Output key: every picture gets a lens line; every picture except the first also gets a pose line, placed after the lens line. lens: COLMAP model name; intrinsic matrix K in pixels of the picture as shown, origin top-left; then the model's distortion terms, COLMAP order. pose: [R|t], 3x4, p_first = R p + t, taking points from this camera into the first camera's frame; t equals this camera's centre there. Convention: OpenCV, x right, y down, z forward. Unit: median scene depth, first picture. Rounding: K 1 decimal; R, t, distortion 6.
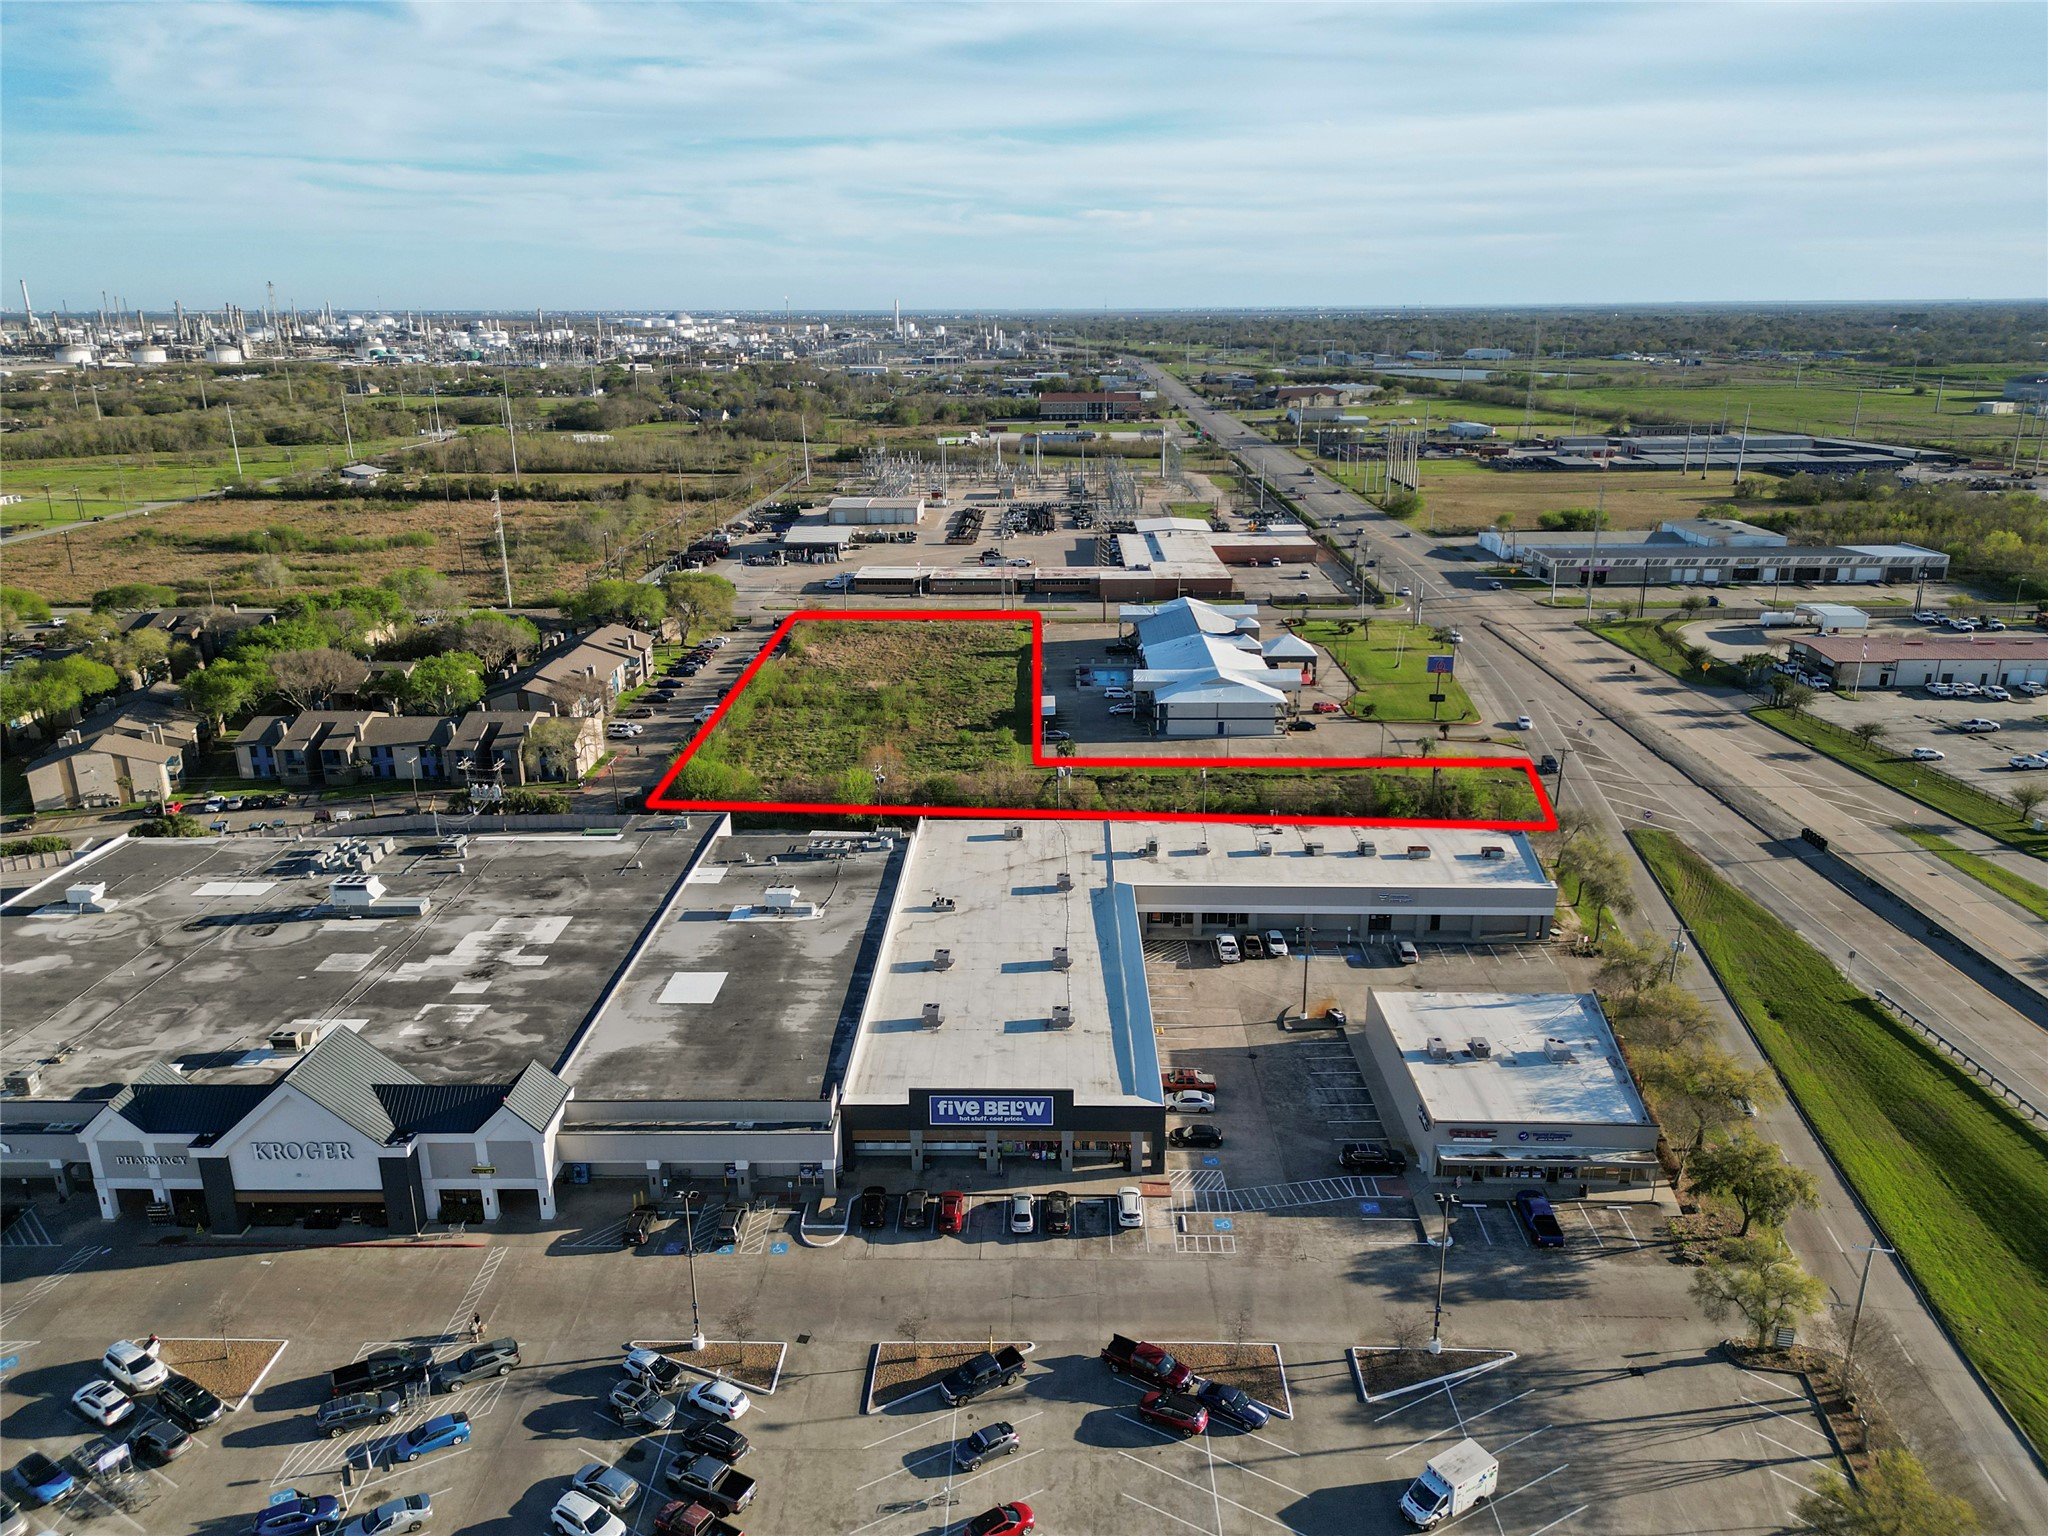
lens RADIAL K [[1419.0, 0, 1036.2], [0, 1419.0, 767.5], [0, 0, 1]] dist [0.074142, -0.079393]
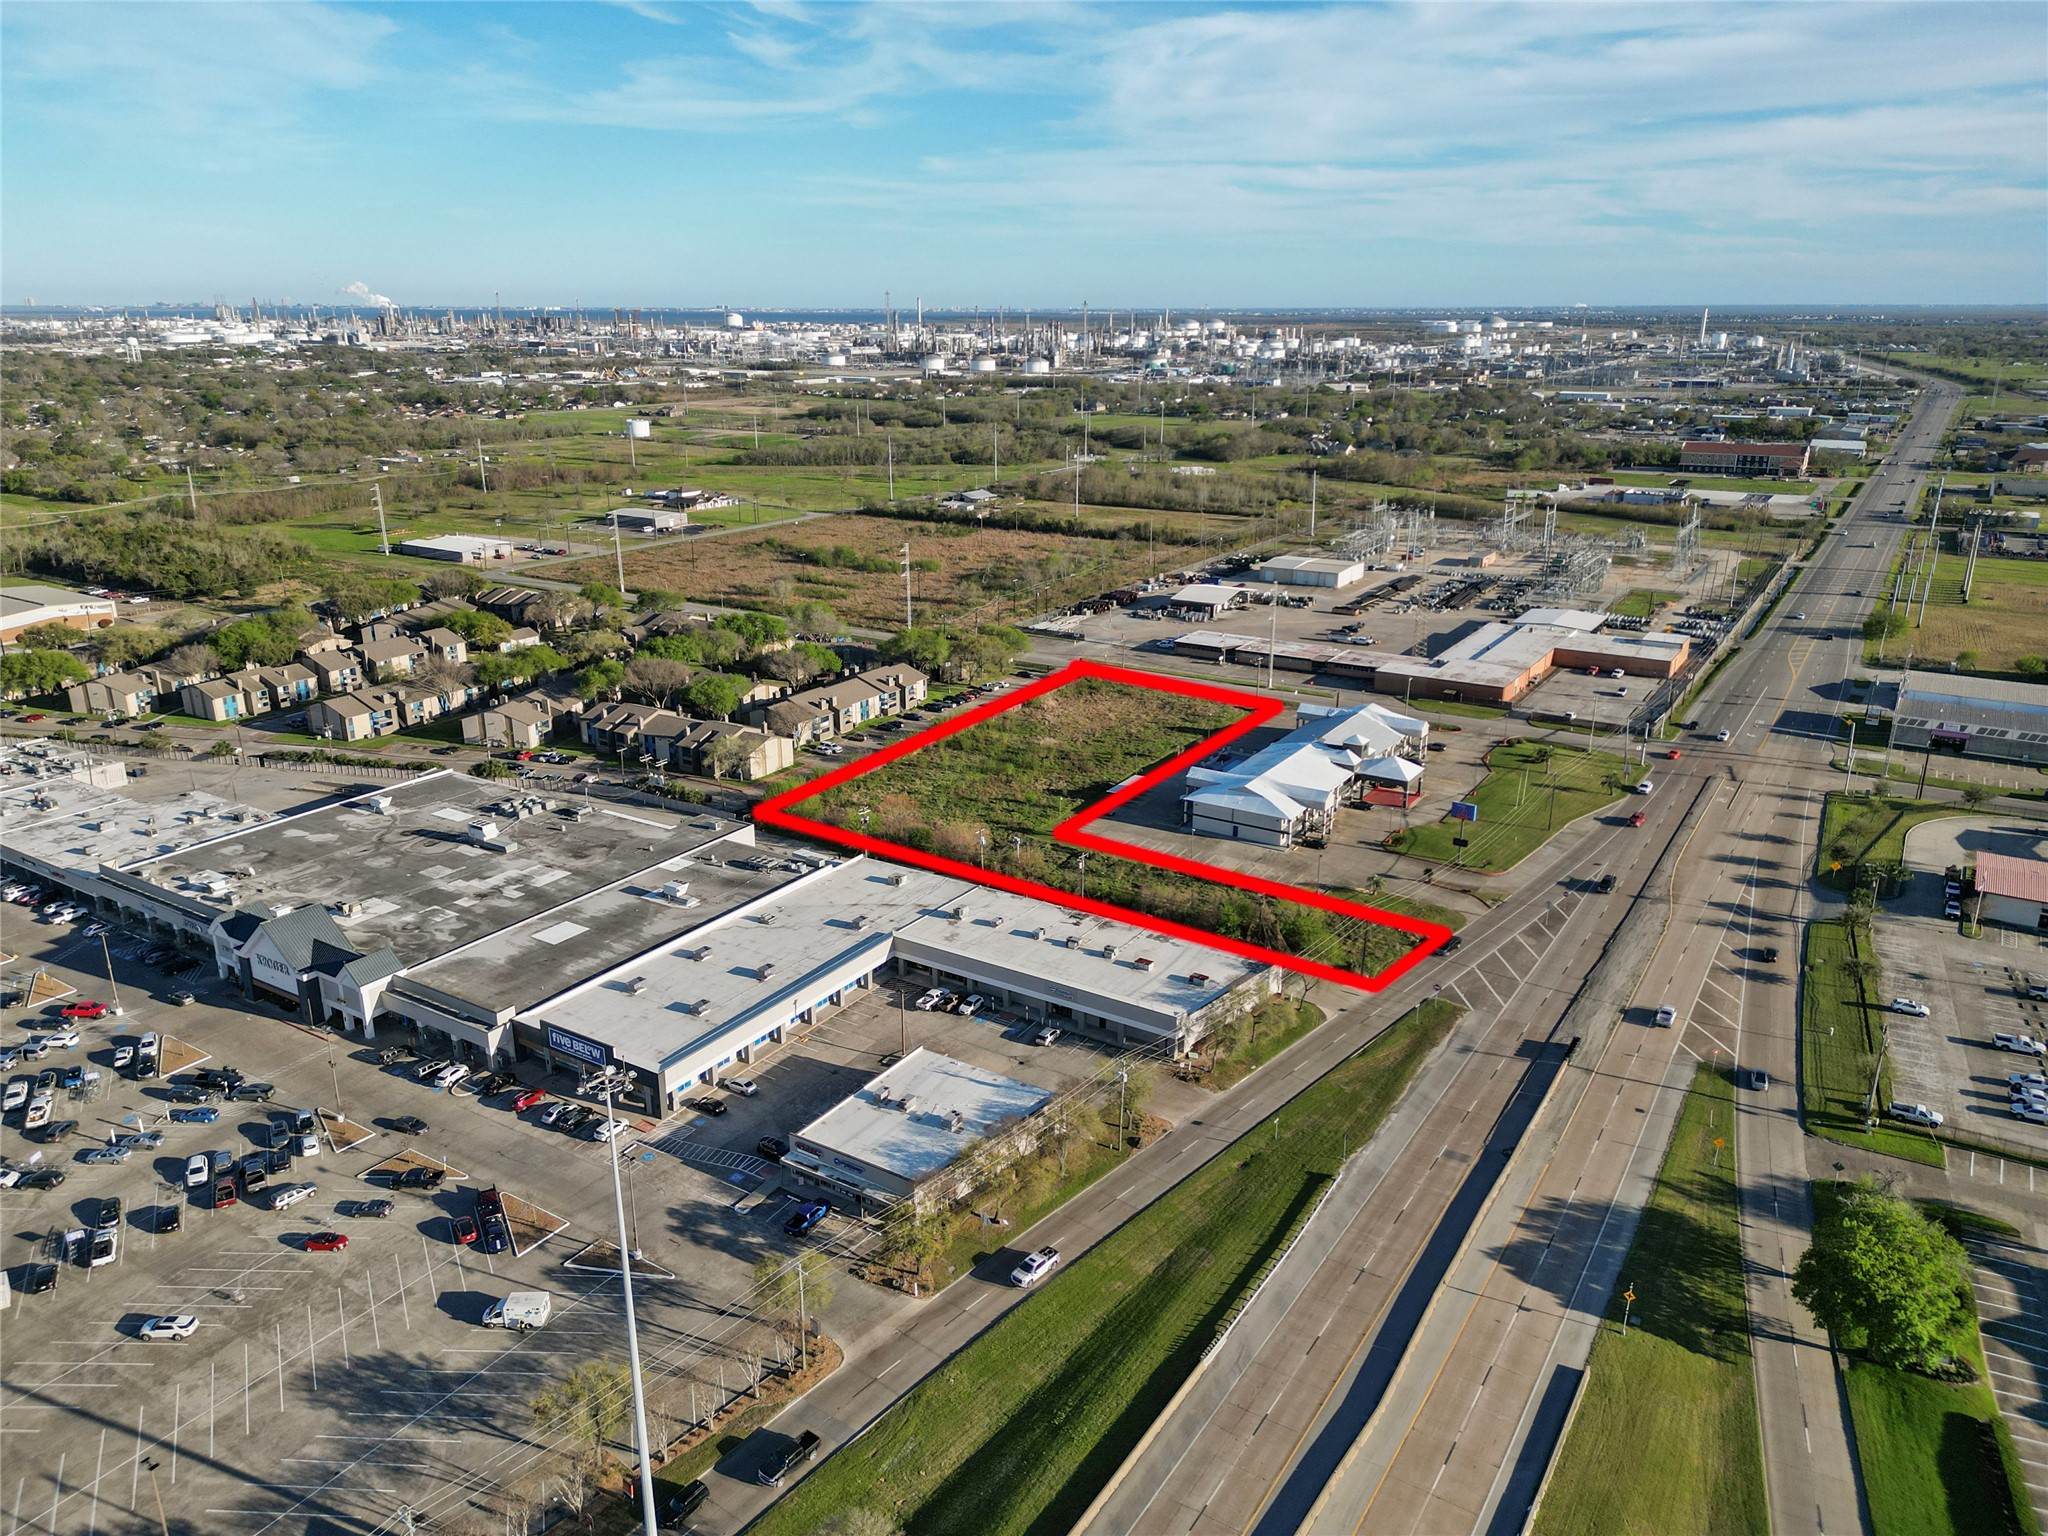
lens RADIAL K [[1429.3, 0, 1049.3], [0, 1429.3, 767.0], [0, 0, 1]] dist [0.075974, -0.083154]
pose [[0.855728, 0.165300, -0.490311, 0.786905], [-0.164845, 0.985316, 0.044482, -0.148247], [0.490464, 0.042761, 0.870411, -0.084928]]
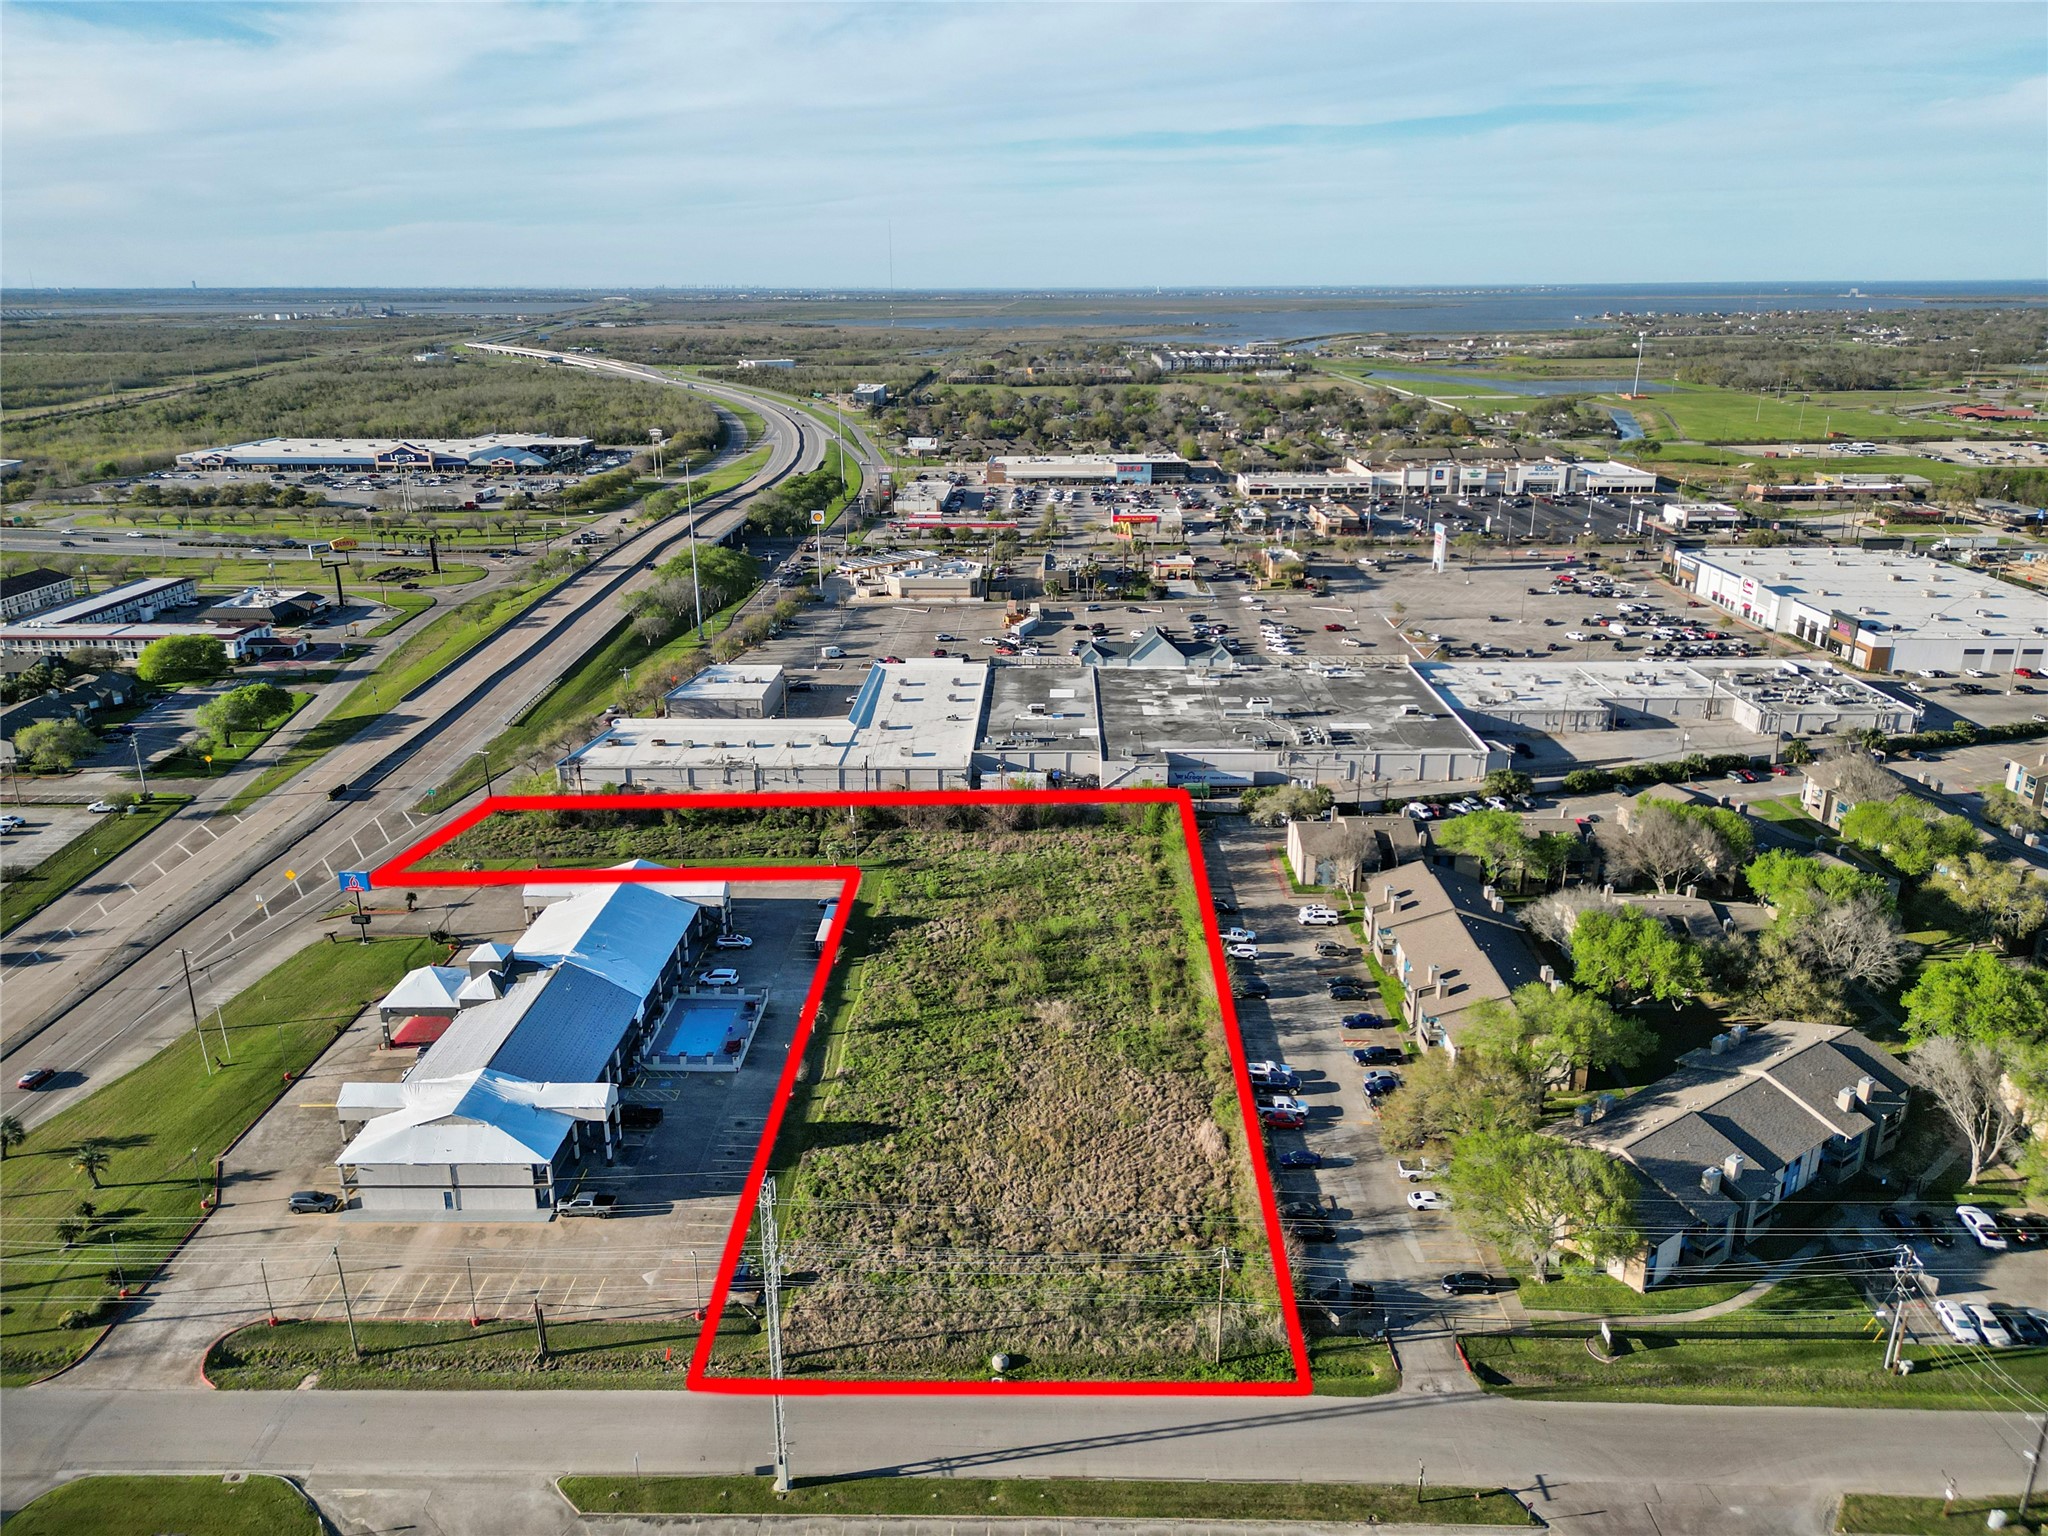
lens RADIAL K [[1447.1, 0, 1016.2], [0, 1447.1, 773.6], [0, 0, 1]] dist [0.082538, -0.091257]
pose [[-0.999701, 0.003999, 0.024116, -0.185388], [0.017595, 0.802587, 0.596276, -0.925512], [-0.016970, 0.596522, -0.802417, 2.429711]]
